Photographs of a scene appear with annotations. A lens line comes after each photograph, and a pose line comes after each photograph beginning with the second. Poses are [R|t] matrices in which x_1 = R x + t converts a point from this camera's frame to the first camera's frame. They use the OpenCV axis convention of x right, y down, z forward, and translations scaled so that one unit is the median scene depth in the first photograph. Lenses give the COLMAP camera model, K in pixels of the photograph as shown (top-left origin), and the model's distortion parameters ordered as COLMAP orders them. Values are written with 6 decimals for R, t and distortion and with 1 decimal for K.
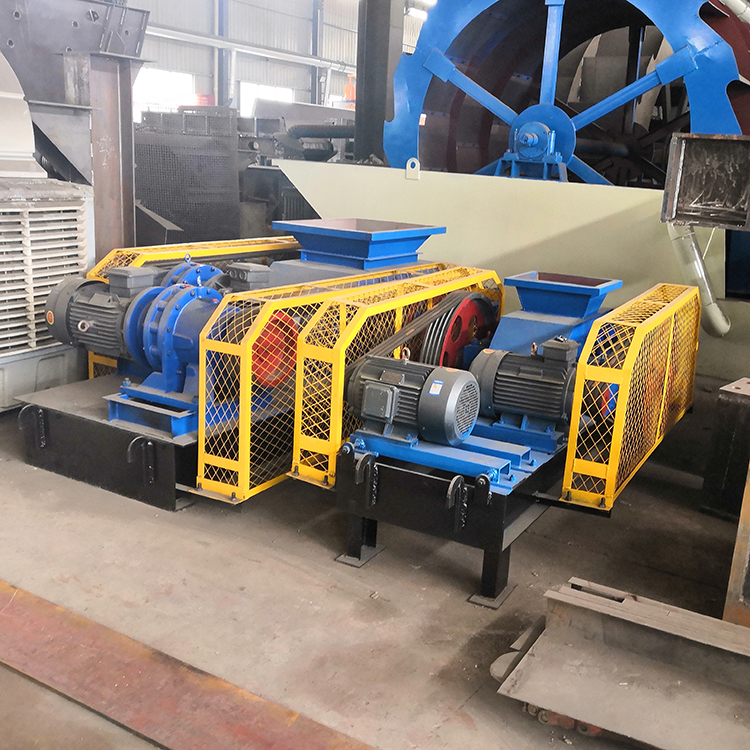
lens RADIAL K [[840.1, 0, 425.7], [0, 840.1, 362.0], [0, 0, 1]] dist [-0.002095, -0.014979]
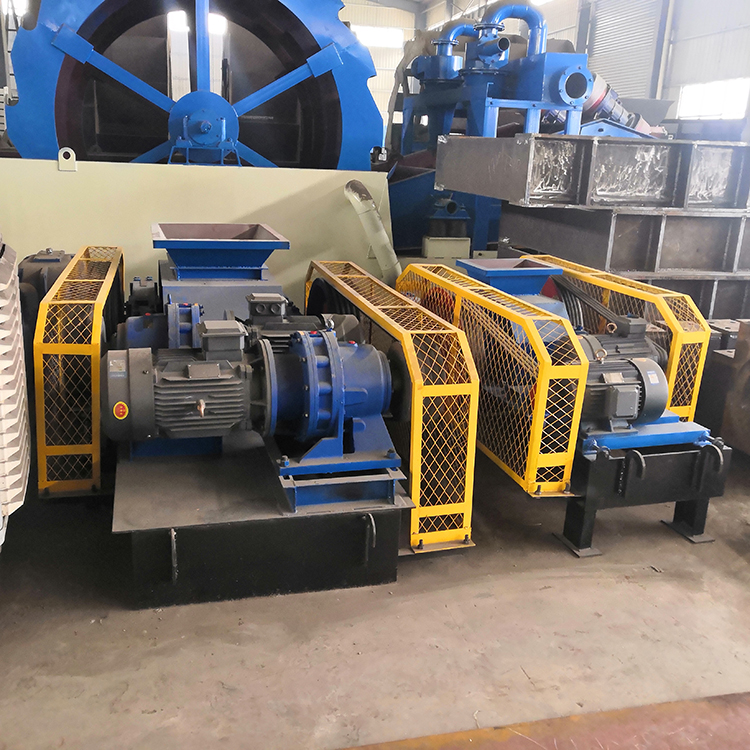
lens RADIAL K [[739.0, 0, 373.6], [0, 739.0, 347.9], [0, 0, 1]] dist [-0.002362, 0.002362]
pose [[0.742686, -0.206500, 0.637005, -0.823668], [0.168270, 0.978293, 0.120950, -0.177855], [-0.648154, 0.017361, 0.761312, 0.437958]]
